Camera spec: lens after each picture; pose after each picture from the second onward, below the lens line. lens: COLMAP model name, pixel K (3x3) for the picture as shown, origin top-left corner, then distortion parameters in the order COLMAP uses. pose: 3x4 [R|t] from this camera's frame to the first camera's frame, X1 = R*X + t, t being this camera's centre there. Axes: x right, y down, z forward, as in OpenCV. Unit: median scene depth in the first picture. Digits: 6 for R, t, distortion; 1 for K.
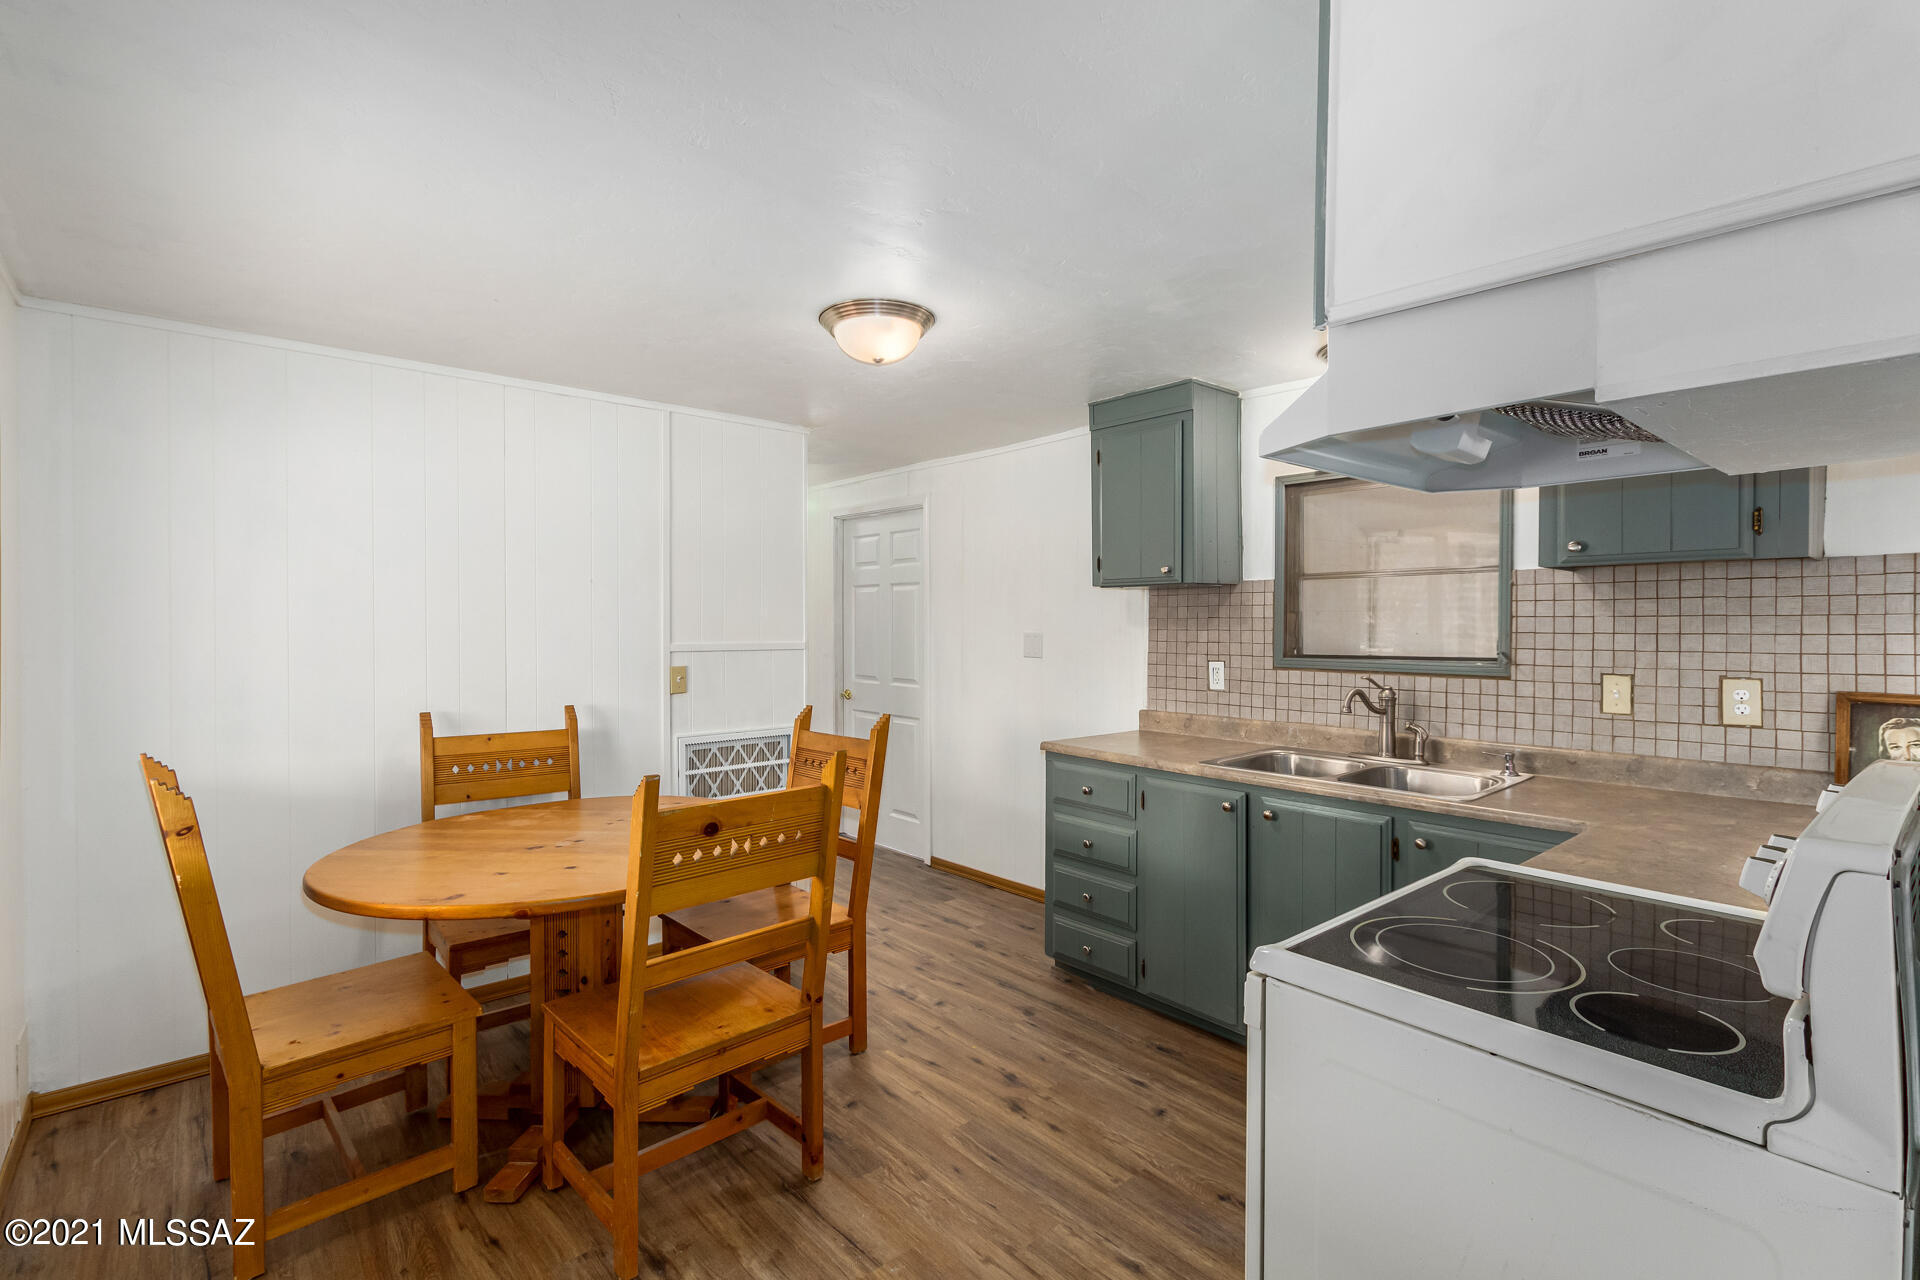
lens RADIAL K [[877.6, 0, 957.2], [0, 877.6, 633.4], [0, 0, 1]] dist [-0.000770, -0.002127]
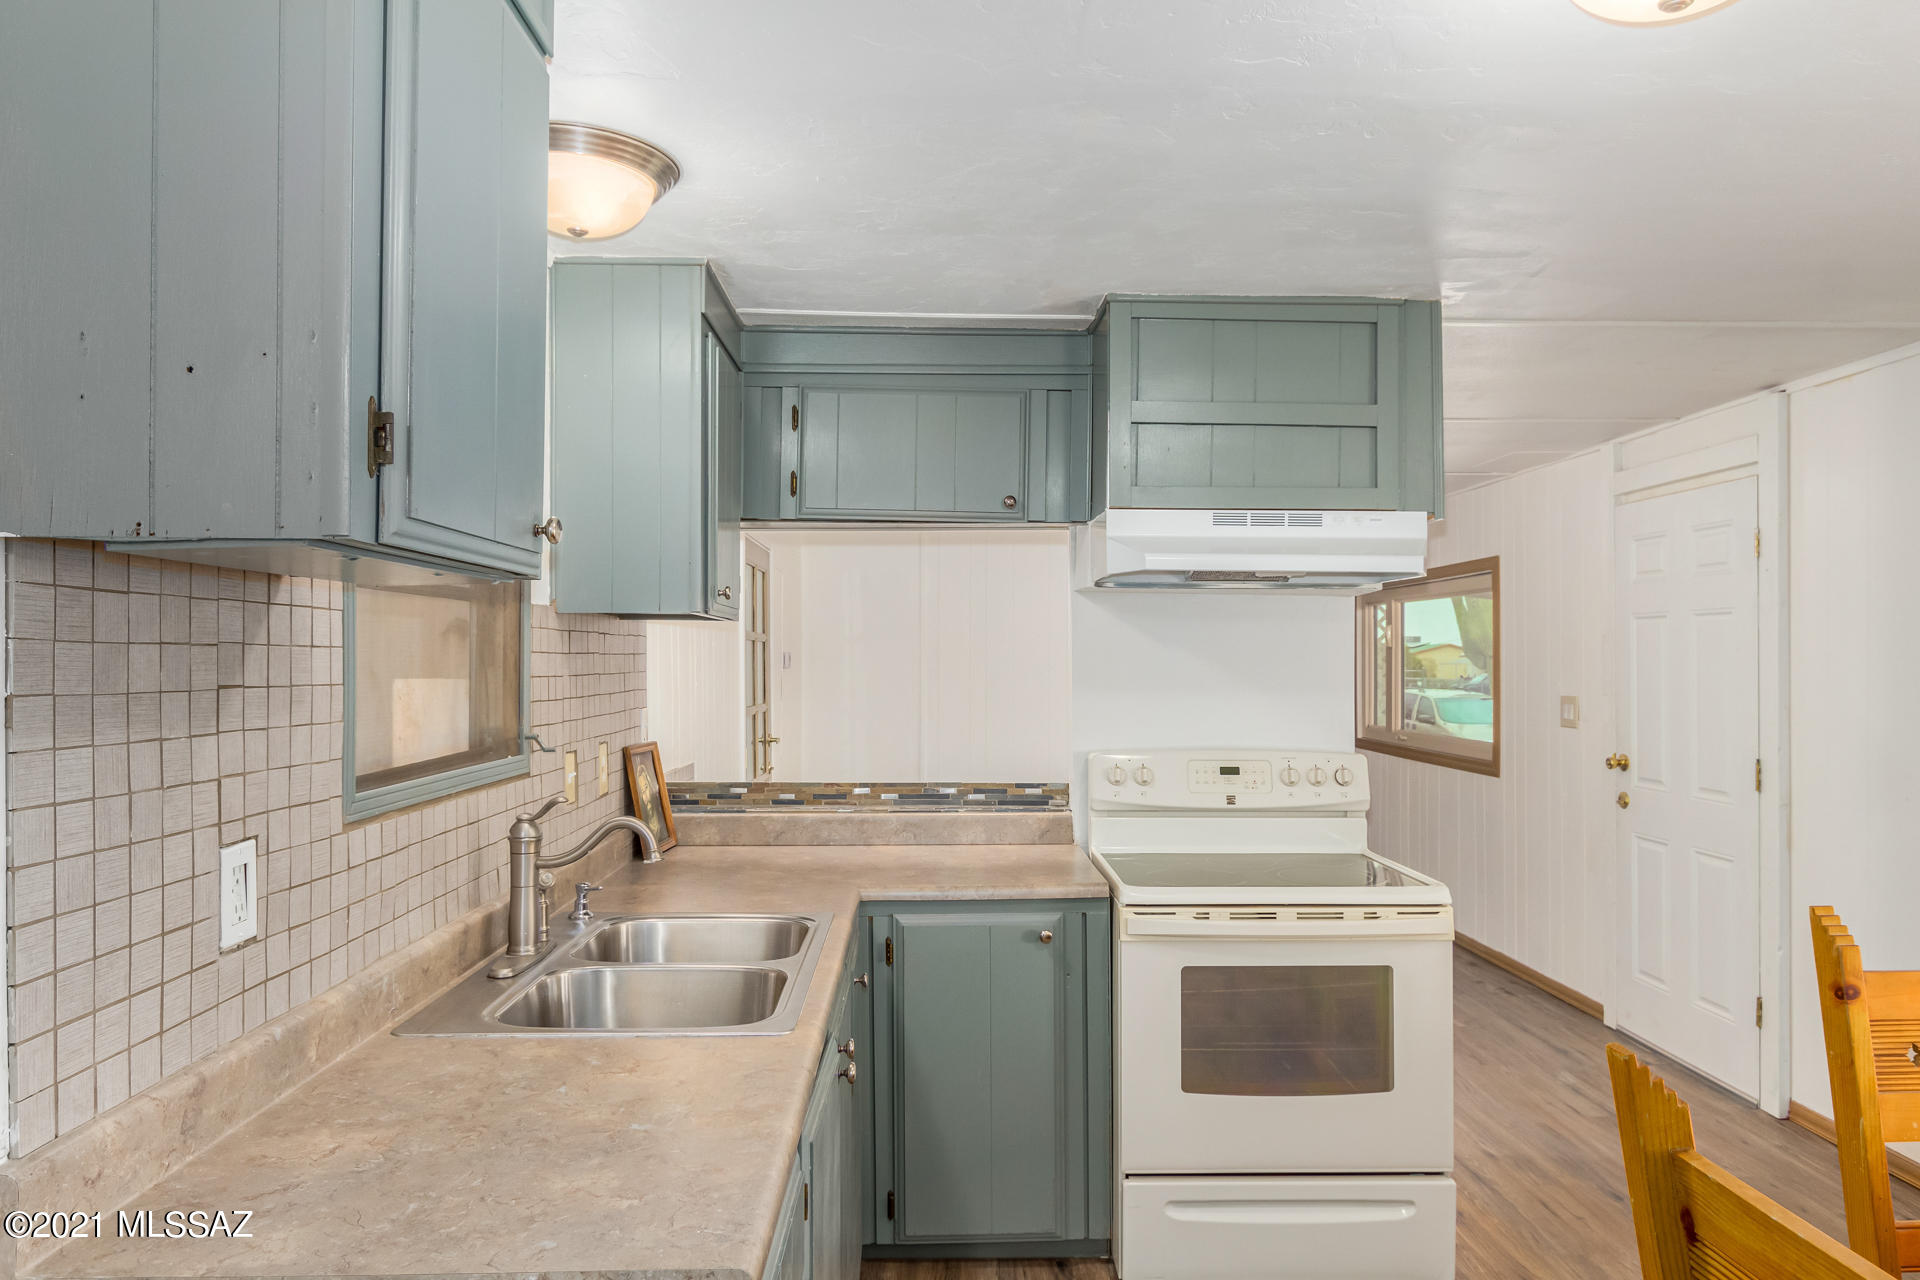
lens RADIAL K [[1229.6, 0, 962.9], [0, 1229.6, 655.4], [0, 0, 1]] dist [0.004681, 0.002012]
pose [[-0.777130, 0.004063, 0.629327, -0.143803], [0.008803, 0.999952, 0.004414, -0.029983], [-0.629278, 0.008970, -0.777128, 1.254334]]
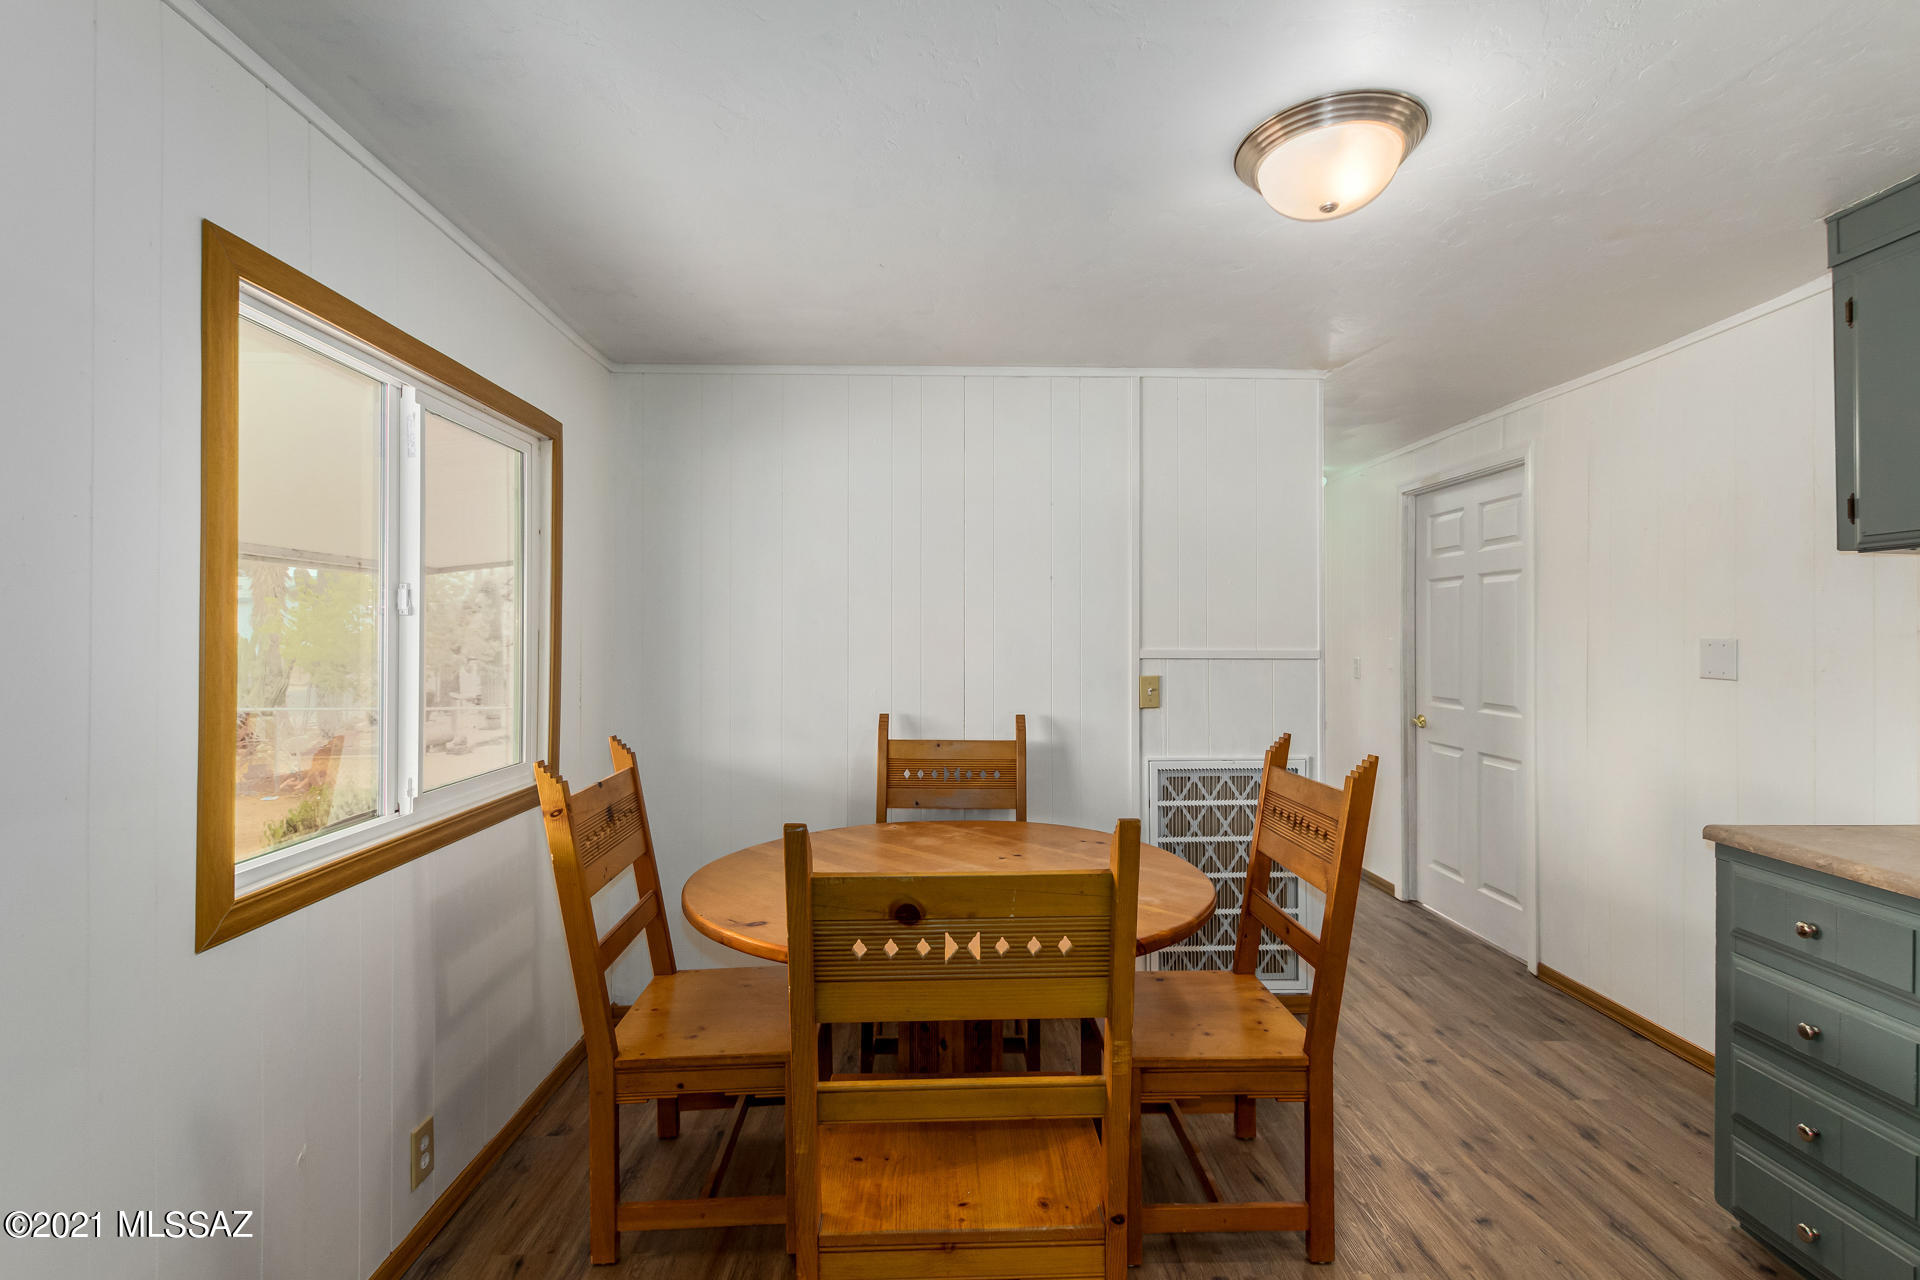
lens RADIAL K [[877.6, 0, 957.8], [0, 877.6, 634.1], [0, 0, 1]] dist [-0.000770, -0.002127]
pose [[0.773833, -0.001918, -0.633387, 0.084195], [-0.008178, 0.999882, -0.013020, 0.011195], [0.633337, 0.015255, 0.773726, 0.260499]]
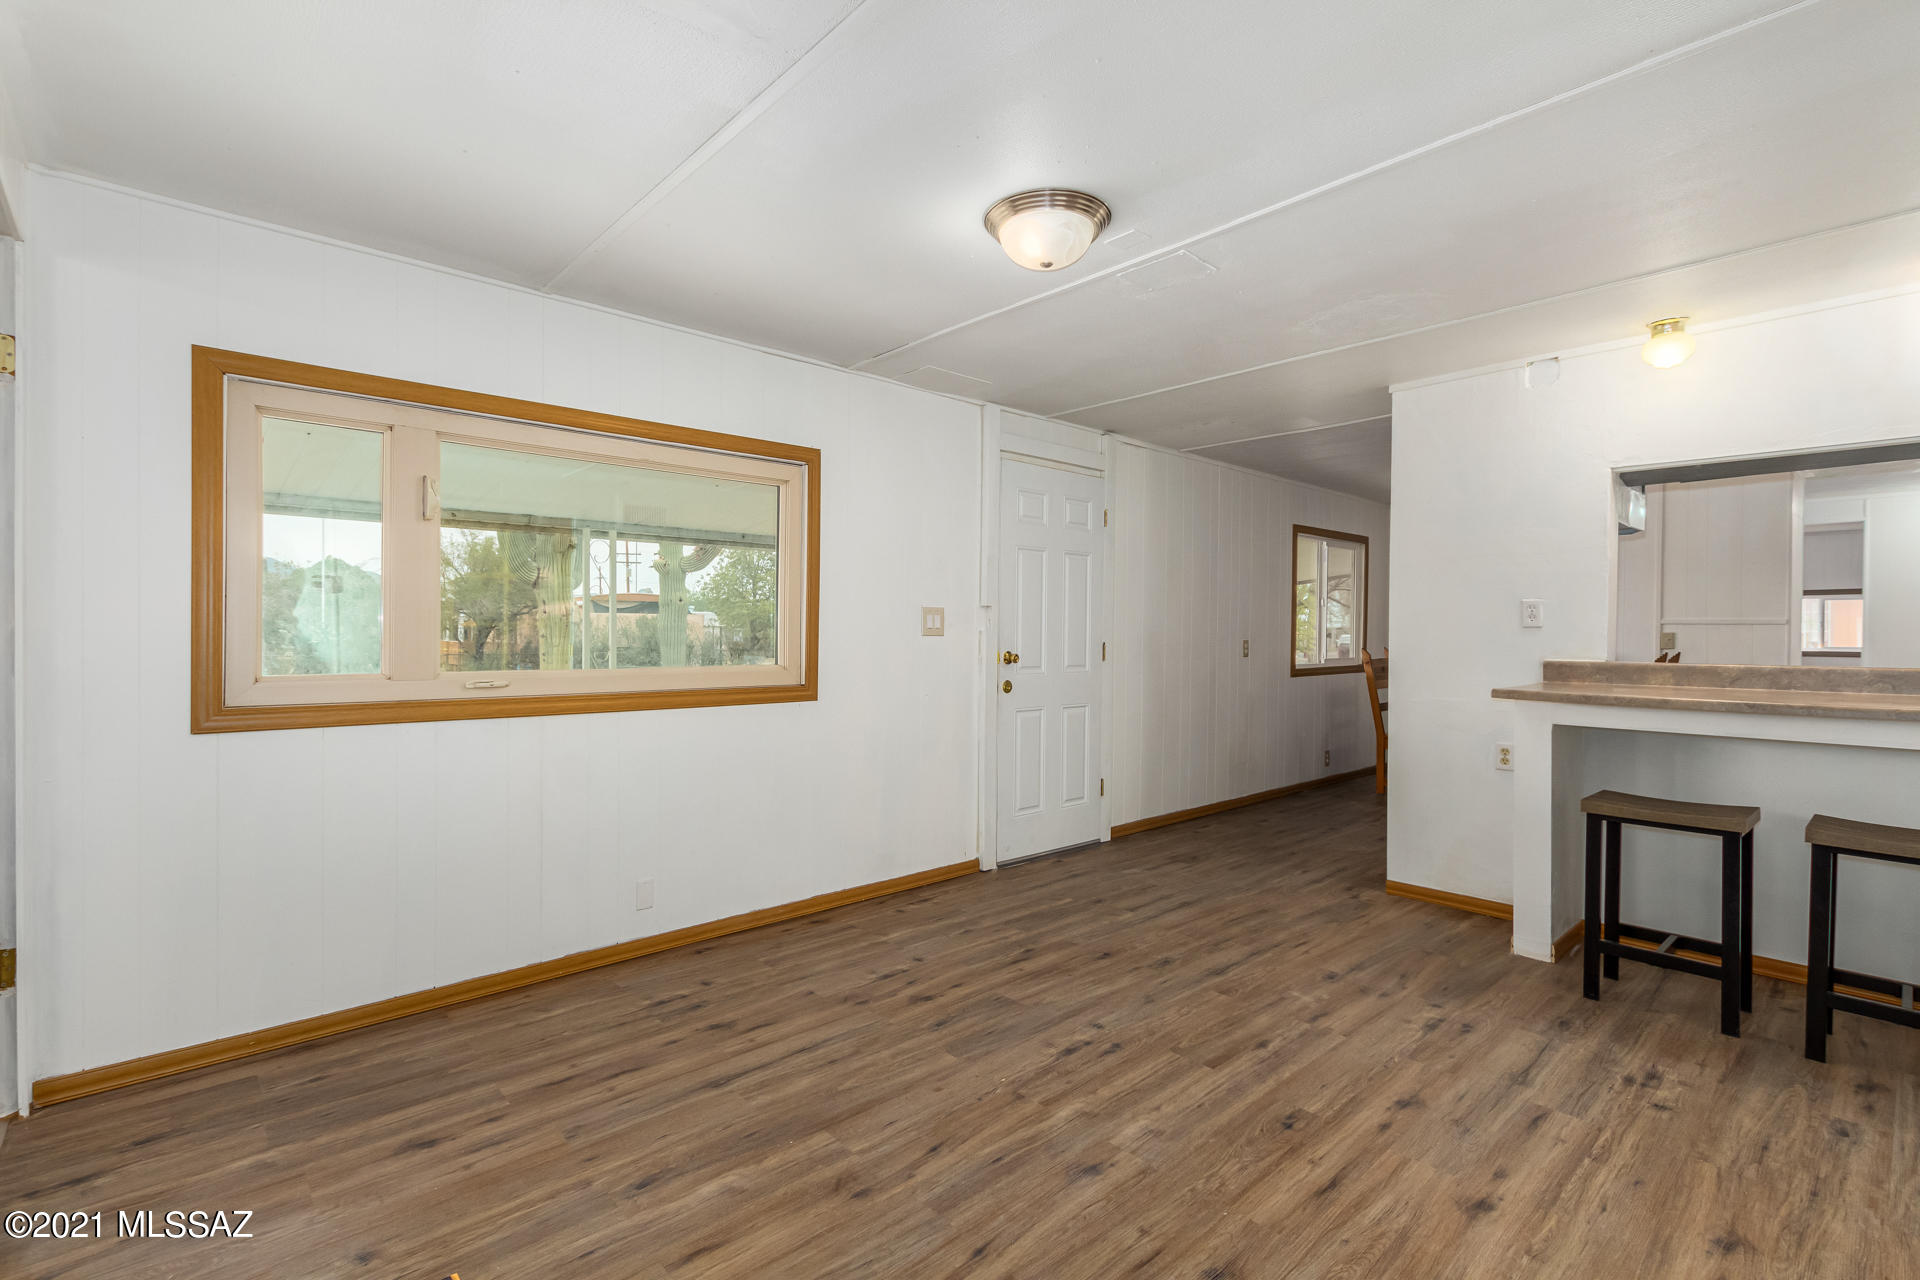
lens RADIAL K [[877.6, 0, 957.8], [0, 877.6, 637.1], [0, 0, 1]] dist [-0.000770, -0.002127]
pose [[0.030729, 0.006724, -0.999505, 1.484131], [-0.018812, 0.999804, 0.006148, 0.069230], [0.999351, 0.018613, 0.030850, -0.451813]]
